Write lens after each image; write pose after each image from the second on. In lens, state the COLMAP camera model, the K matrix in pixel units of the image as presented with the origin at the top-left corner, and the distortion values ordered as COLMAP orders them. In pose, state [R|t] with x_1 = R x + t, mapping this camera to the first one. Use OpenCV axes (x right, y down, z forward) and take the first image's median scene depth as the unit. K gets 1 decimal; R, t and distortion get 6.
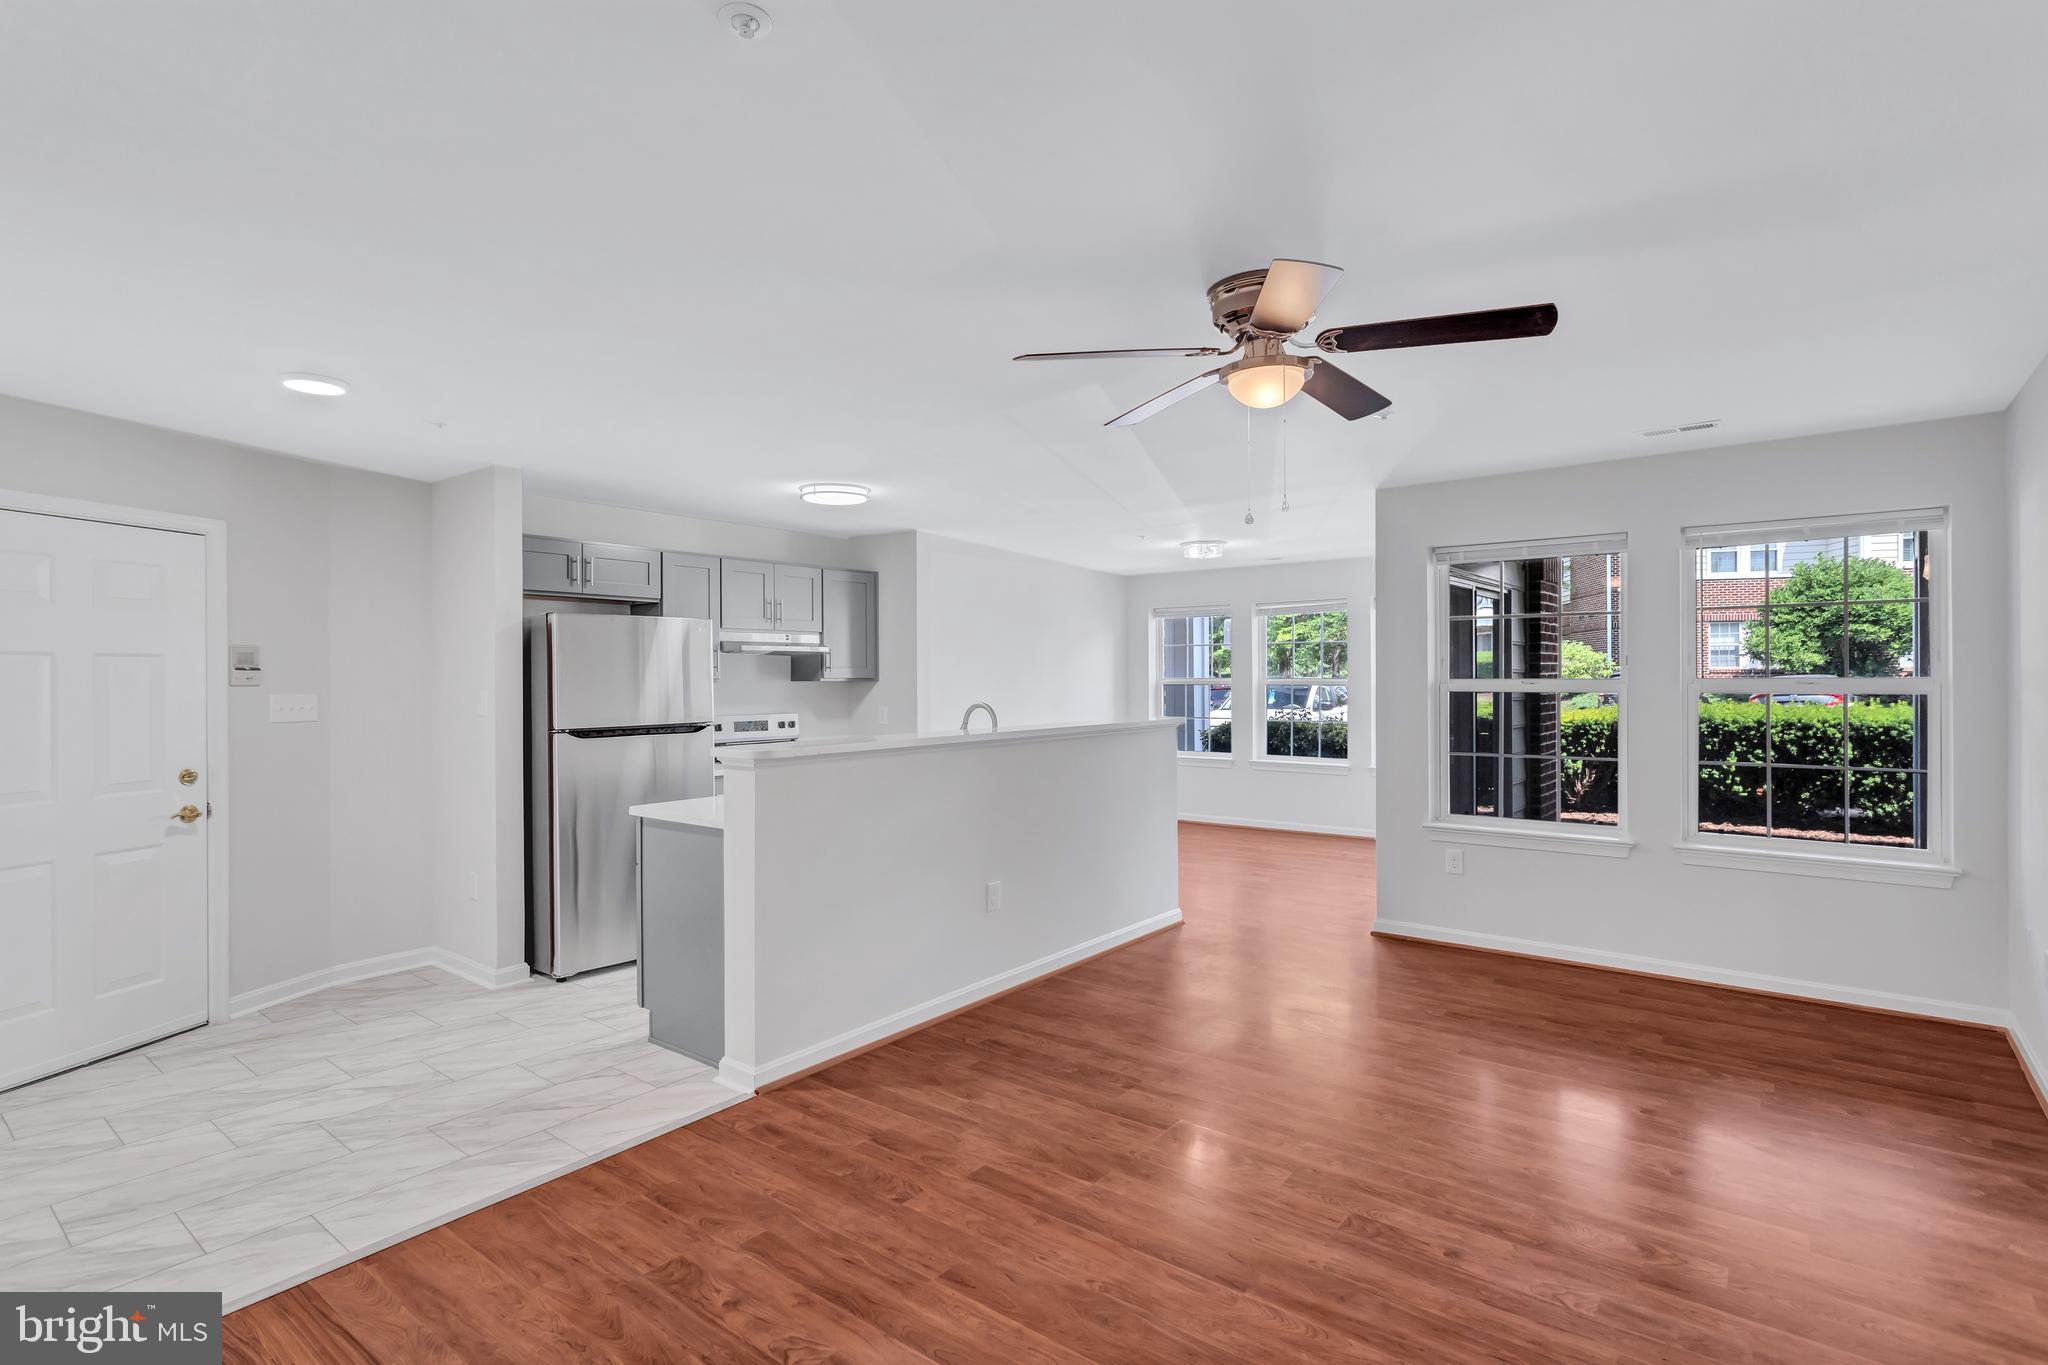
lens RADIAL K [[964.4, 0, 1002.7], [0, 964.4, 672.9], [0, 0, 1]] dist [0.007927, 0.000849]
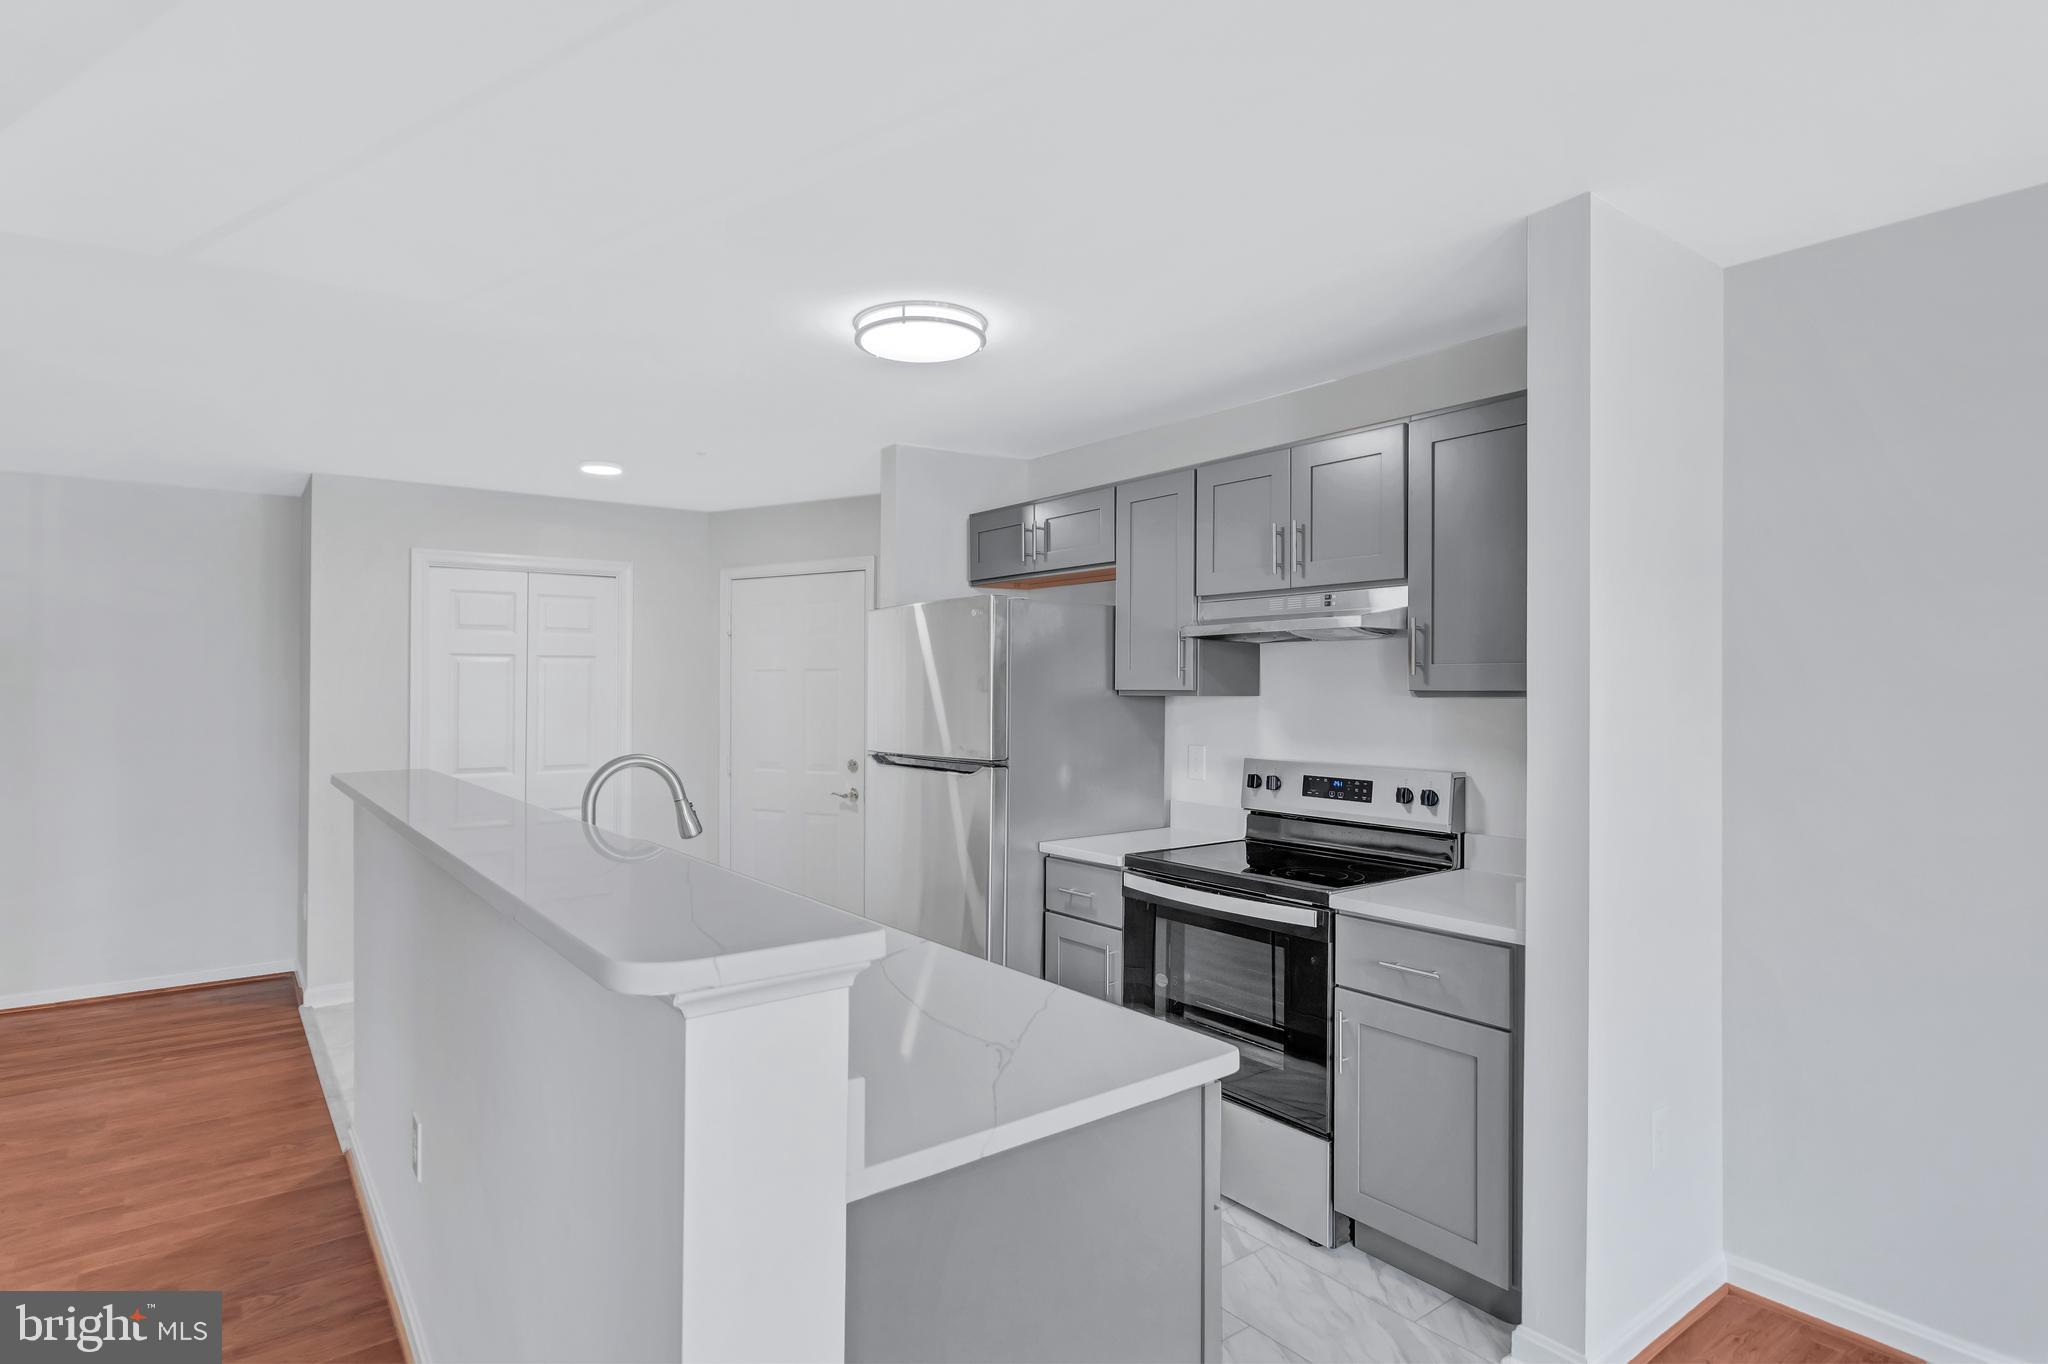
lens RADIAL K [[1060.1, 0, 1005.5], [0, 1060.1, 680.4], [0, 0, 1]] dist [0.000332, 0.000402]
pose [[-0.233465, 0.003429, -0.972359, 0.497609], [0.014037, 0.999901, 0.000156, -0.001627], [0.972264, -0.013613, -0.233490, 1.593338]]
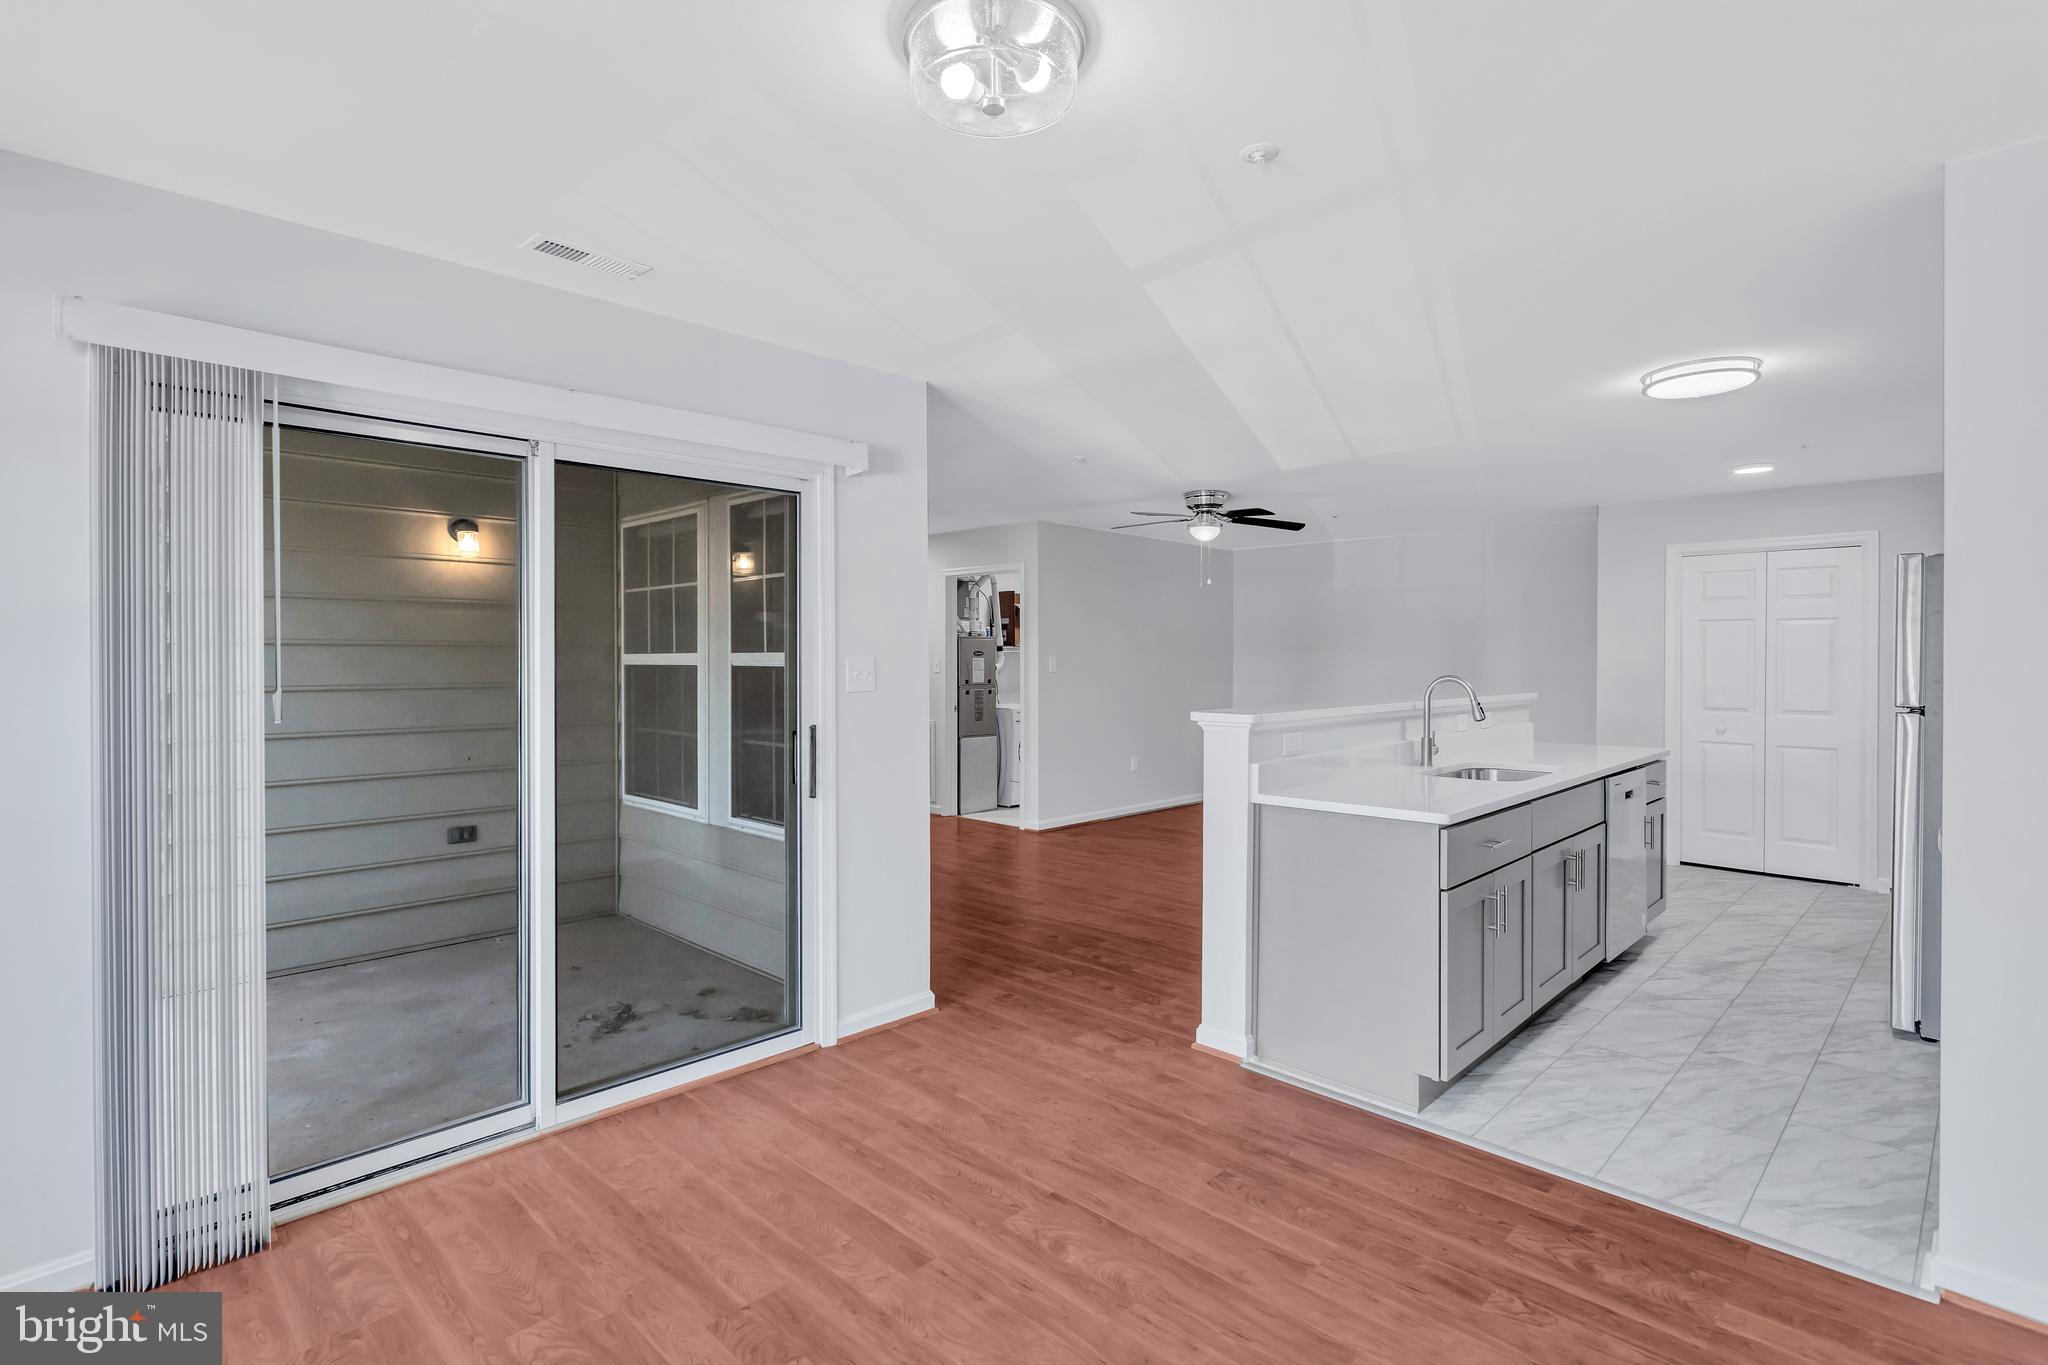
lens RADIAL K [[985.1, 0, 1020.5], [0, 985.1, 664.7], [0, 0, 1]] dist [0.012910, 0.000682]
pose [[-0.996336, 0.012106, 0.084661, 0.350769], [0.012085, 0.999927, -0.000761, 0.018348], [-0.084664, 0.000265, -0.996409, 2.377815]]
